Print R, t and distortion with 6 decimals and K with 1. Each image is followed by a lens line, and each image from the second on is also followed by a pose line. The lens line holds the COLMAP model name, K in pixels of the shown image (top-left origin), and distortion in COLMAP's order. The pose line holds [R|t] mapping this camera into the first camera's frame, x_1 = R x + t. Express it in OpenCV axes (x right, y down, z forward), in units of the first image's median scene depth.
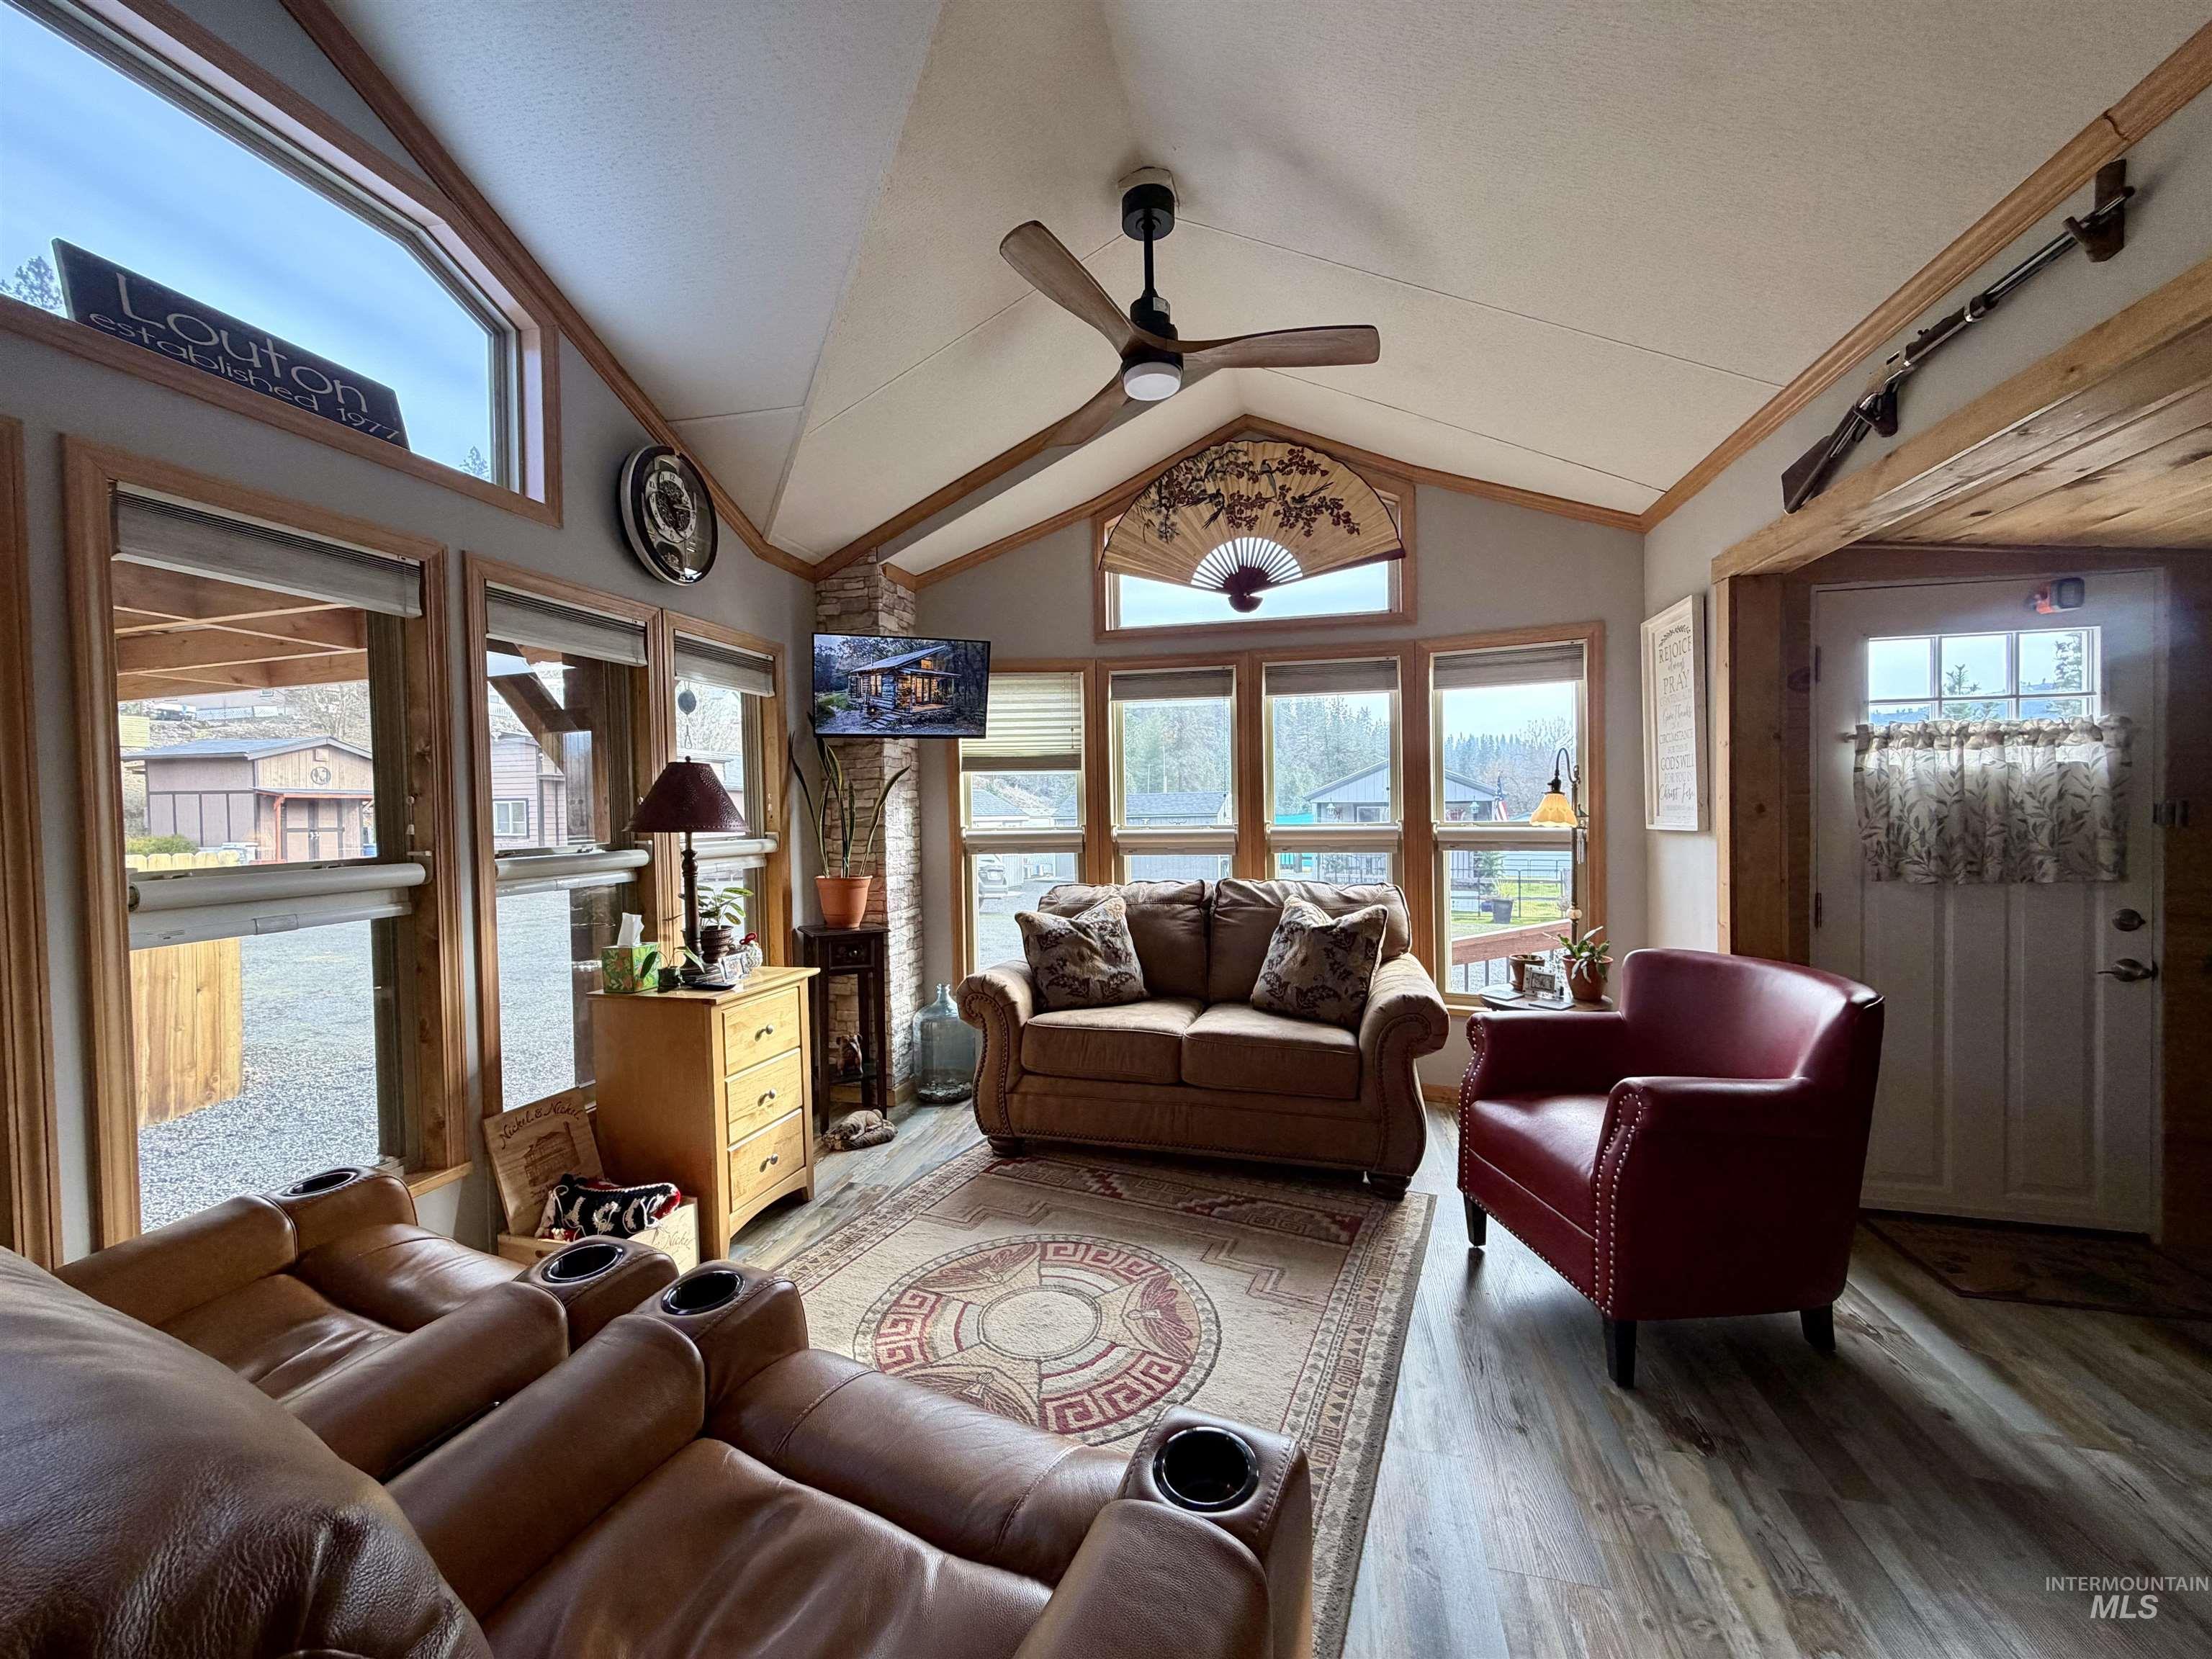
lens RADIAL K [[883.9, 0, 1094.9], [0, 883.9, 830.8], [0, 0, 1]] dist [0.001562, 0.000359]
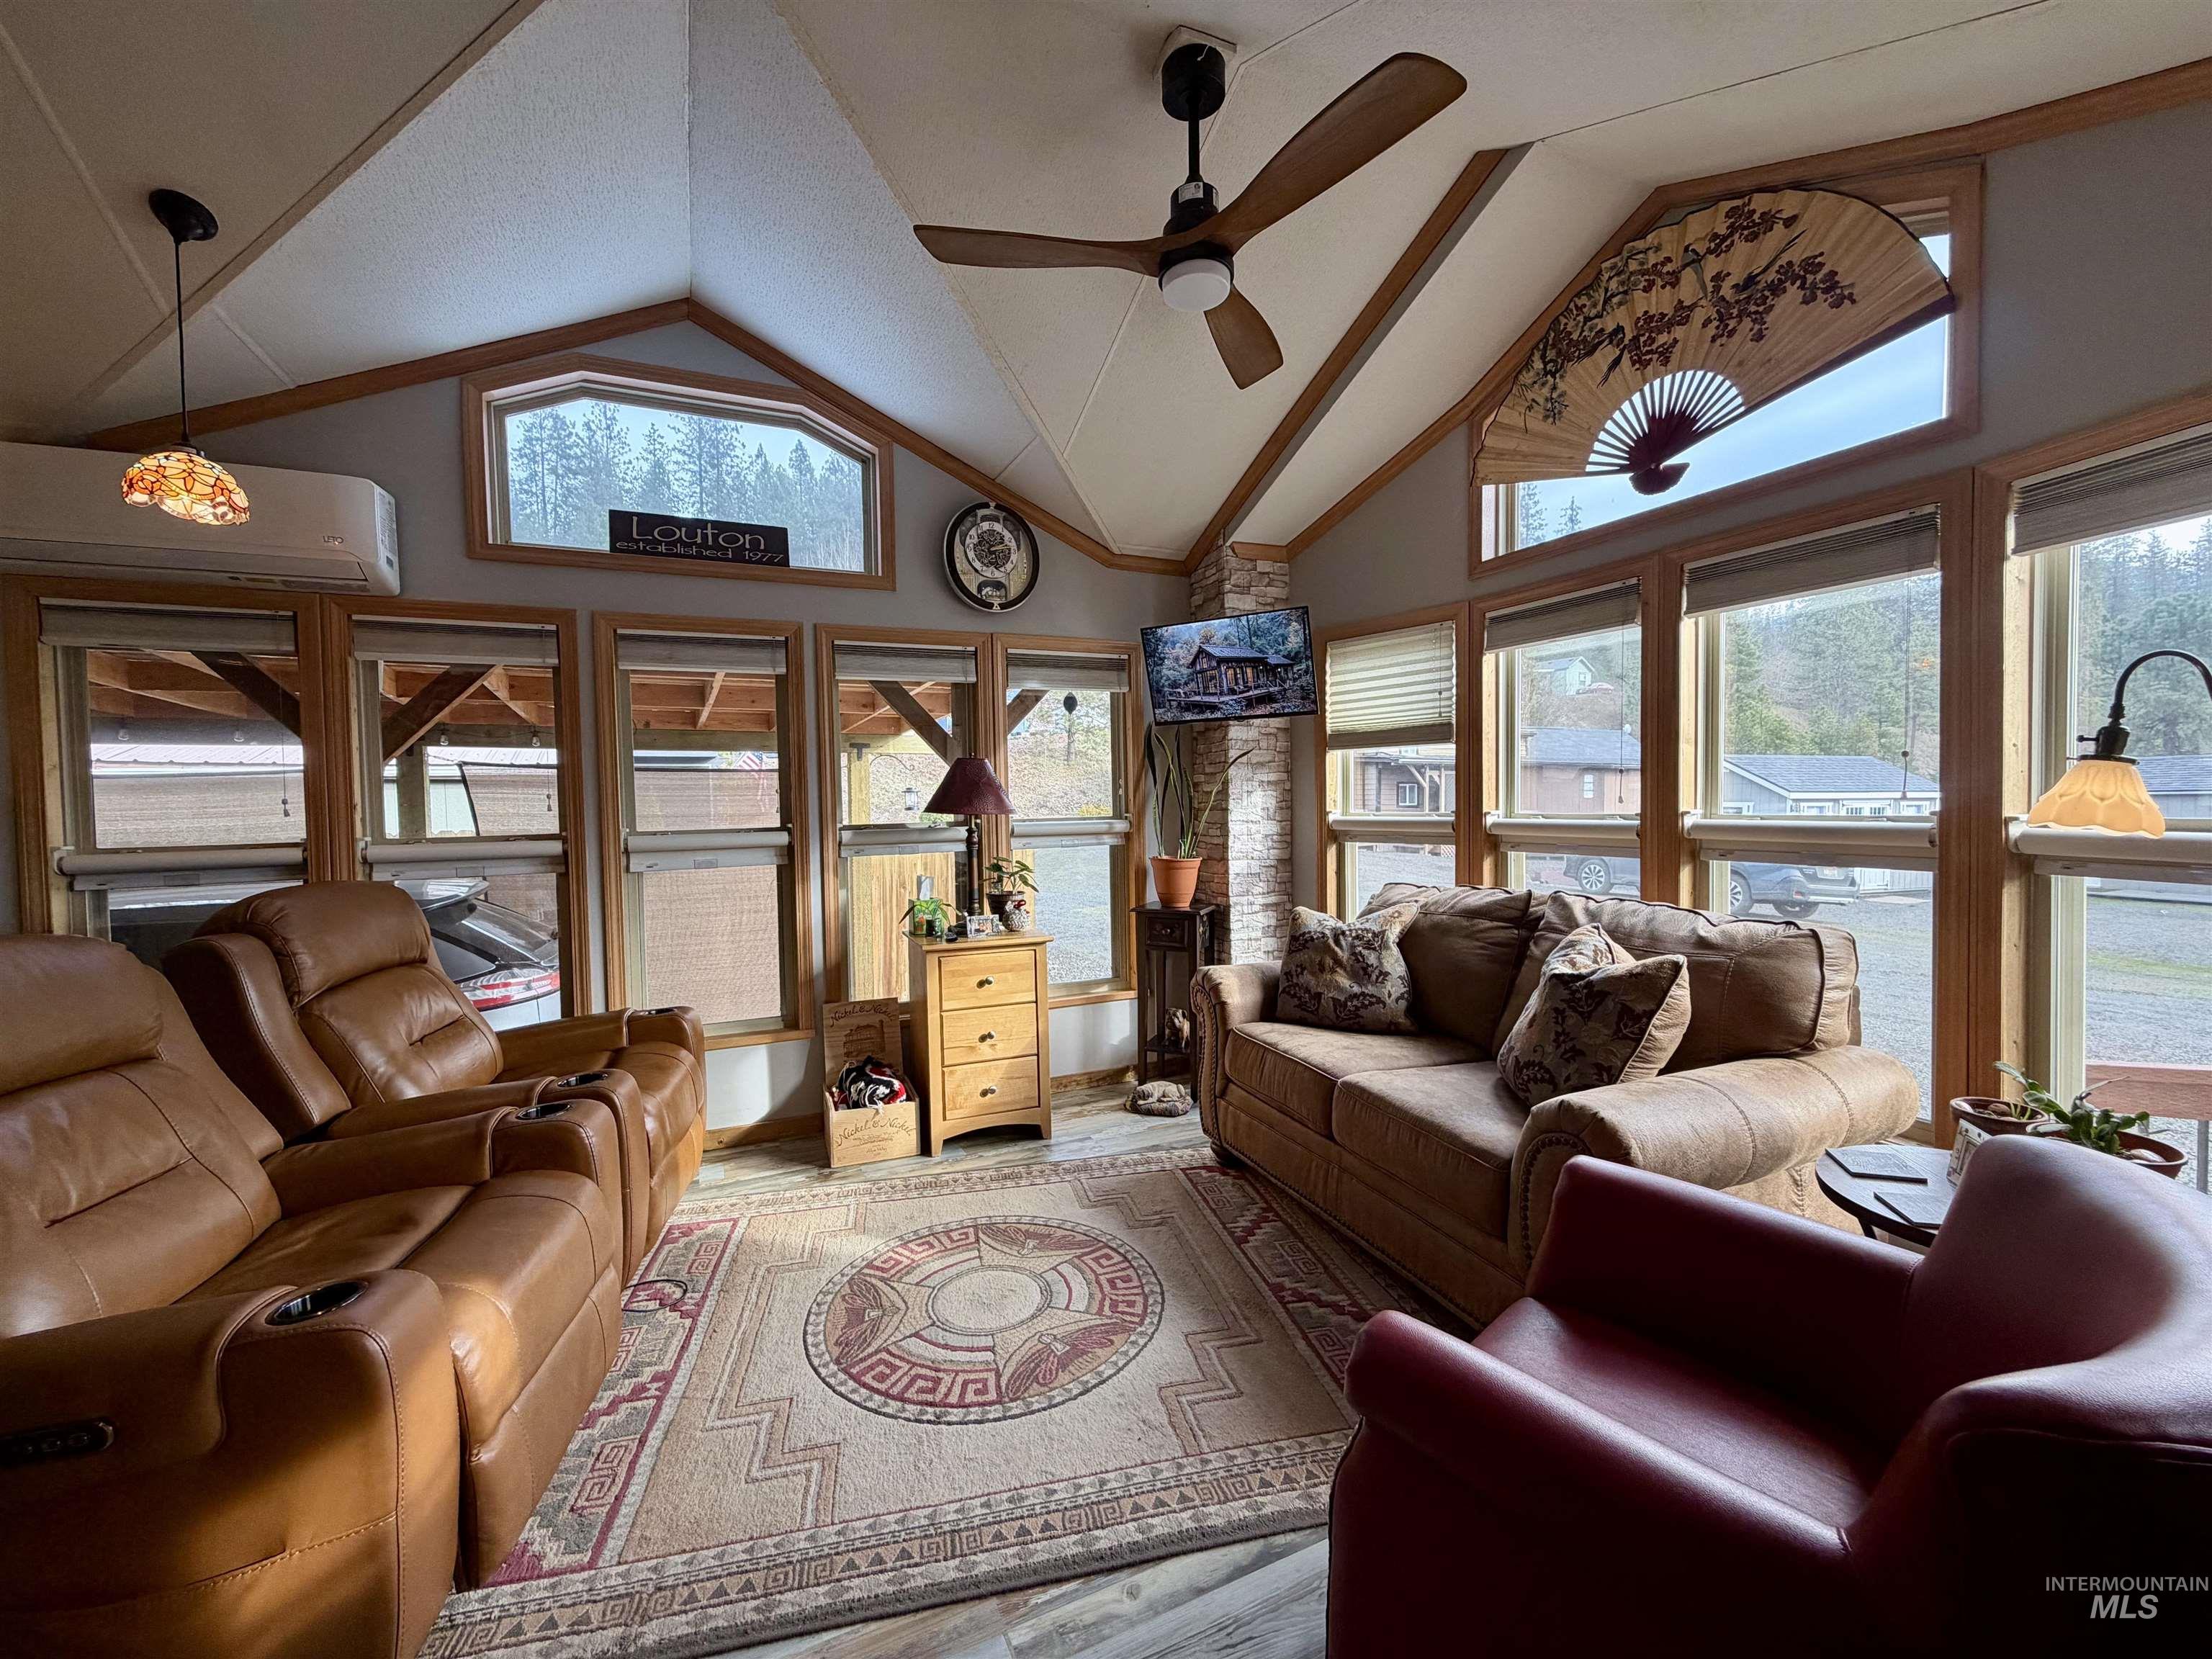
lens RADIAL K [[882.0, 0, 1096.9], [0, 882.0, 831.3], [0, 0, 1]] dist [-0.000398, -0.000058]
pose [[0.615044, 0.033026, -0.787801, 0.455098], [-0.011558, 0.999393, 0.032873, -0.011873], [0.788408, -0.011113, 0.615052, 0.270949]]
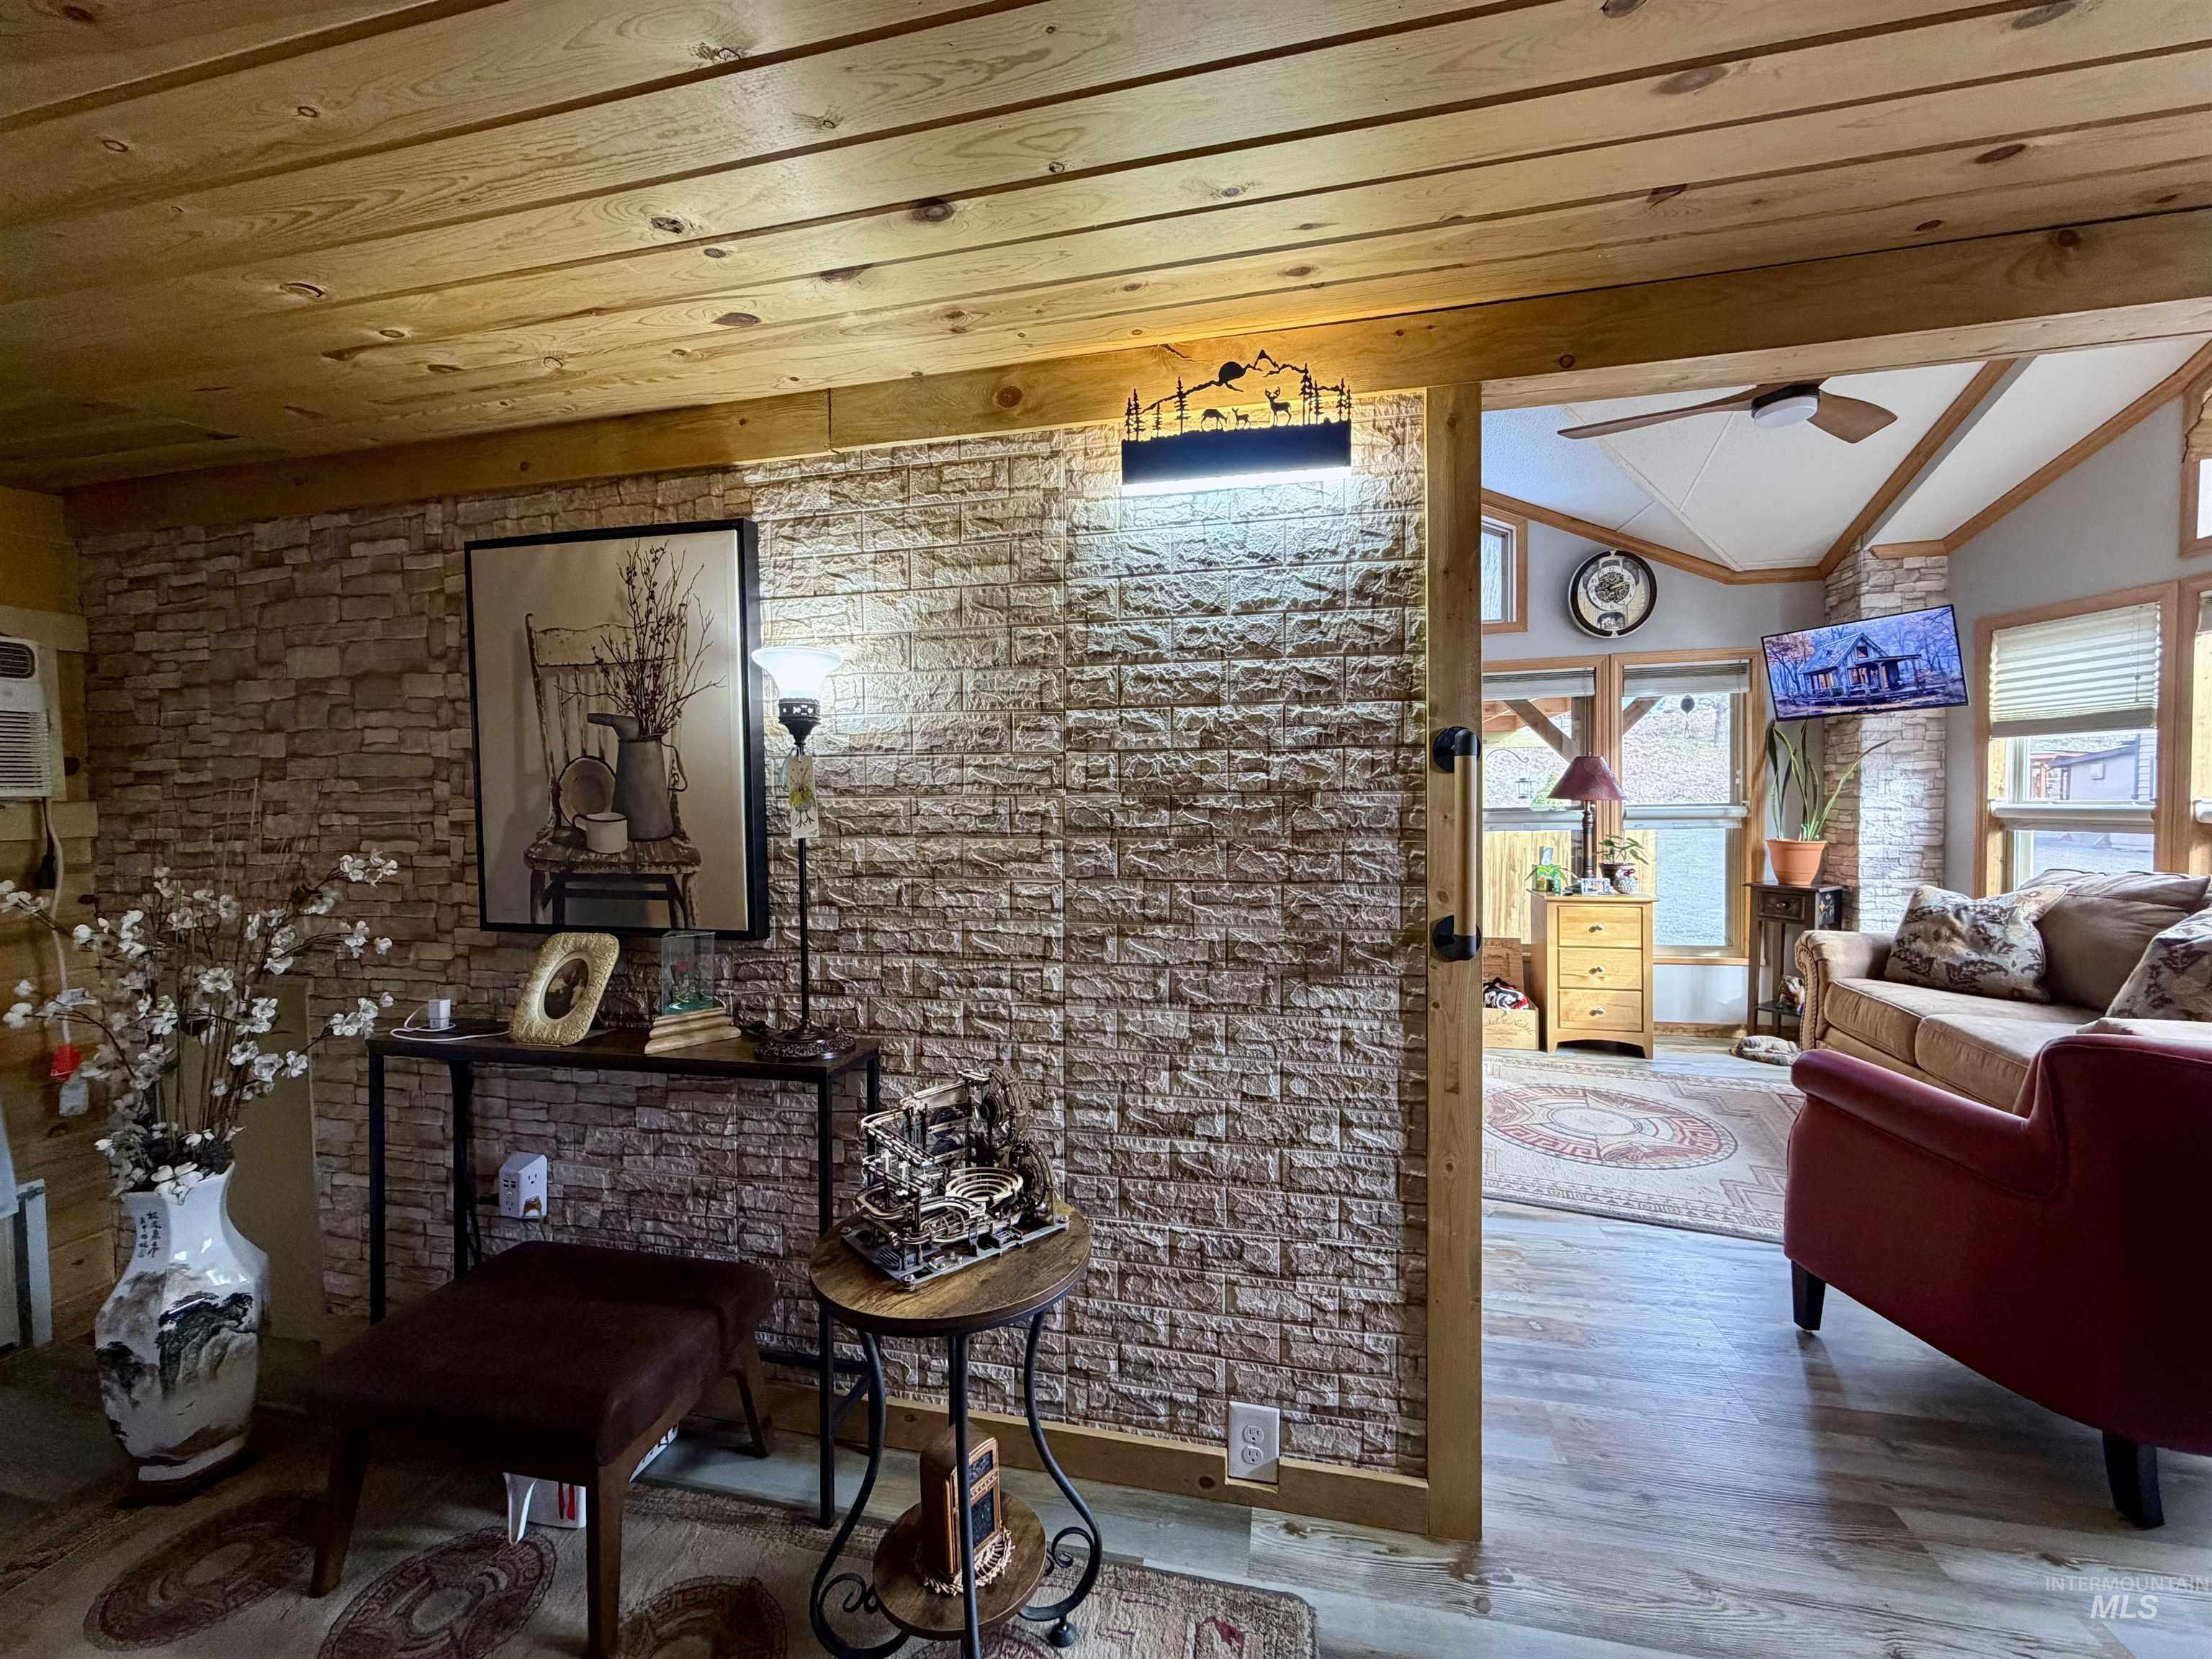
lens RADIAL K [[883.9, 0, 1094.9], [0, 883.9, 830.8], [0, 0, 1]] dist [0.001562, 0.000359]
pose [[0.015965, 0.050615, -0.998591, 0.815228], [-0.006414, 0.998703, 0.050518, -0.012677], [0.999852, 0.005599, 0.016269, 0.060057]]
